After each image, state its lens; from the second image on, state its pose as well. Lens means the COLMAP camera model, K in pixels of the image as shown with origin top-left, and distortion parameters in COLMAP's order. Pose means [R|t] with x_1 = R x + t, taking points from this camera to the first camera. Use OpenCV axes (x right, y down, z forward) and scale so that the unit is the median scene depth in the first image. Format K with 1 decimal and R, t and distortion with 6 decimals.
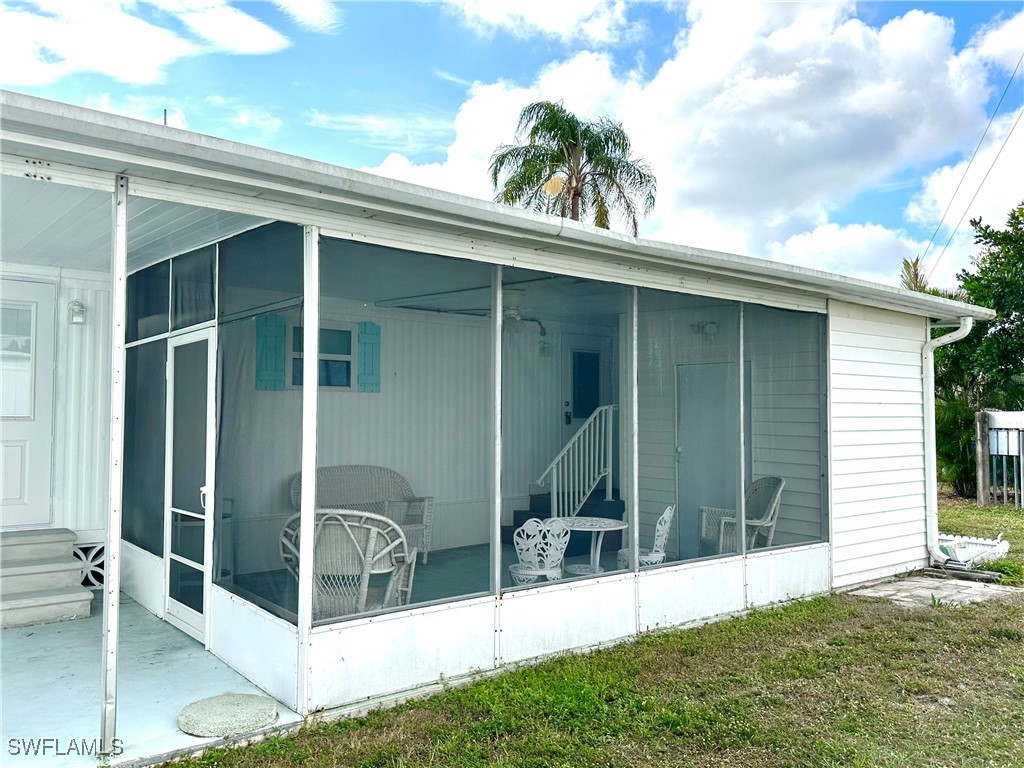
lens RADIAL K [[790.0, 0, 512.0], [0, 790.0, 384.0], [0, 0, 1]] dist [0.000974, 0.000022]
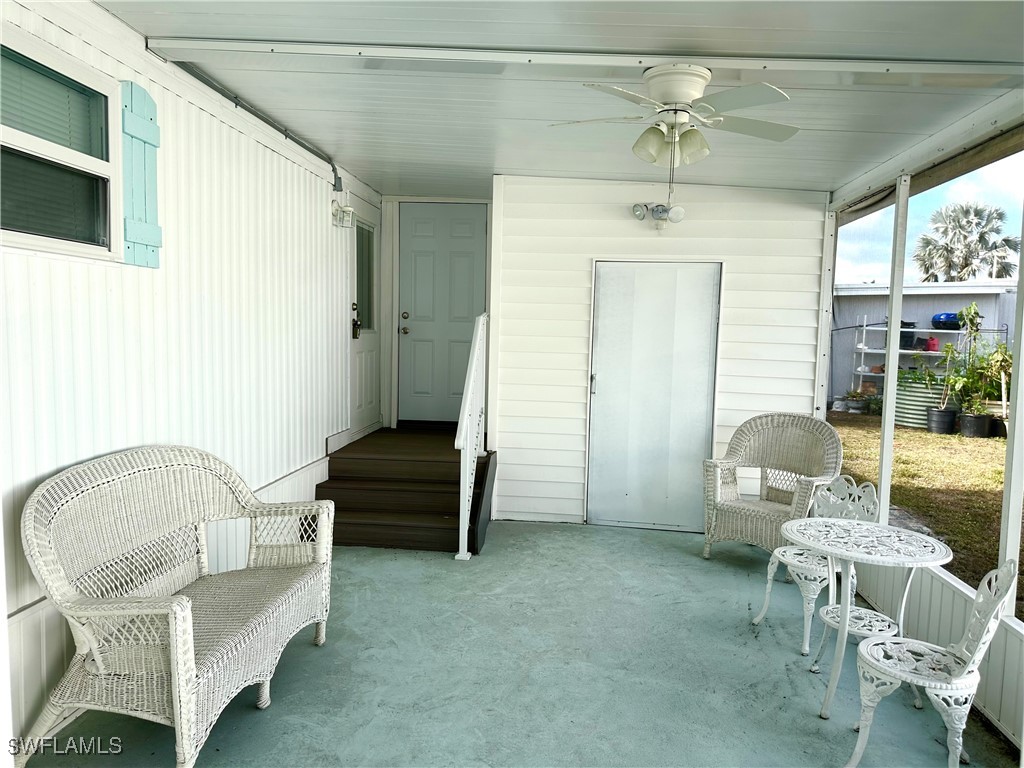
lens RADIAL K [[713.9, 0, 510.2], [0, 713.9, 394.7], [0, 0, 1]] dist [0.096786, -0.124307]
pose [[0.691018, -0.052404, 0.720936, -0.273984], [-0.056285, 0.990440, 0.125943, 0.015383], [-0.720643, -0.127607, 0.681462, 0.513997]]
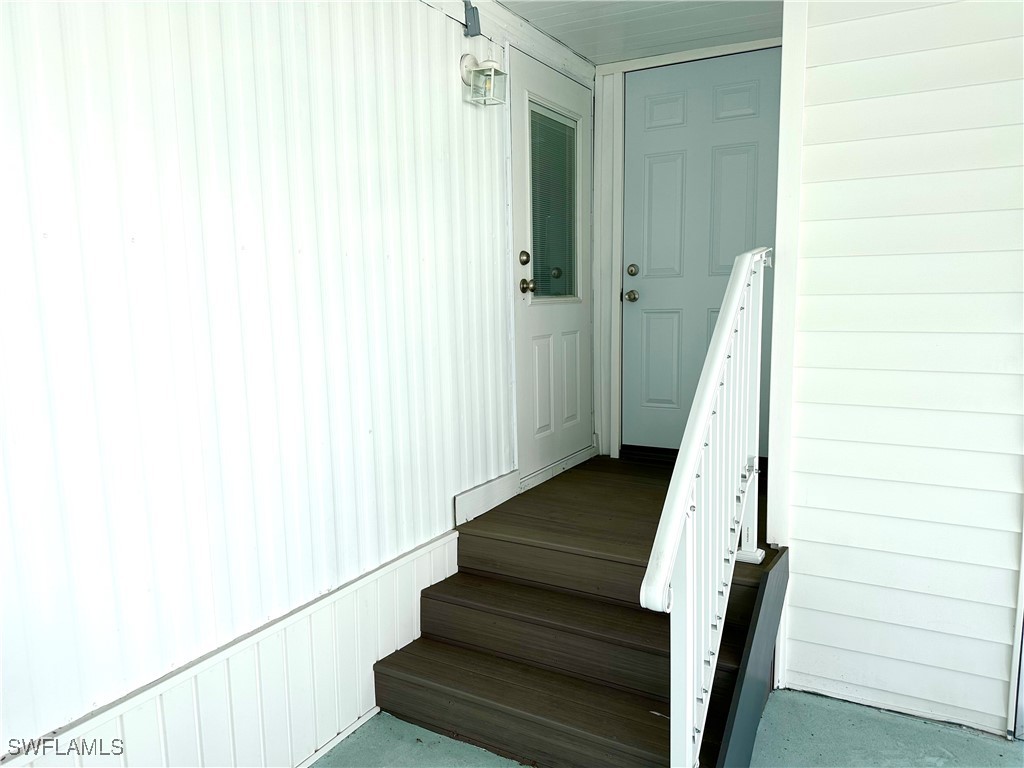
lens RADIAL K [[713.9, 0, 510.2], [0, 713.9, 394.7], [0, 0, 1]] dist [0.096786, -0.124307]
pose [[0.929543, -0.070660, 0.361879, -0.062195], [0.004249, 0.983453, 0.181113, 0.027823], [-0.368688, -0.166815, 0.914463, 0.705981]]
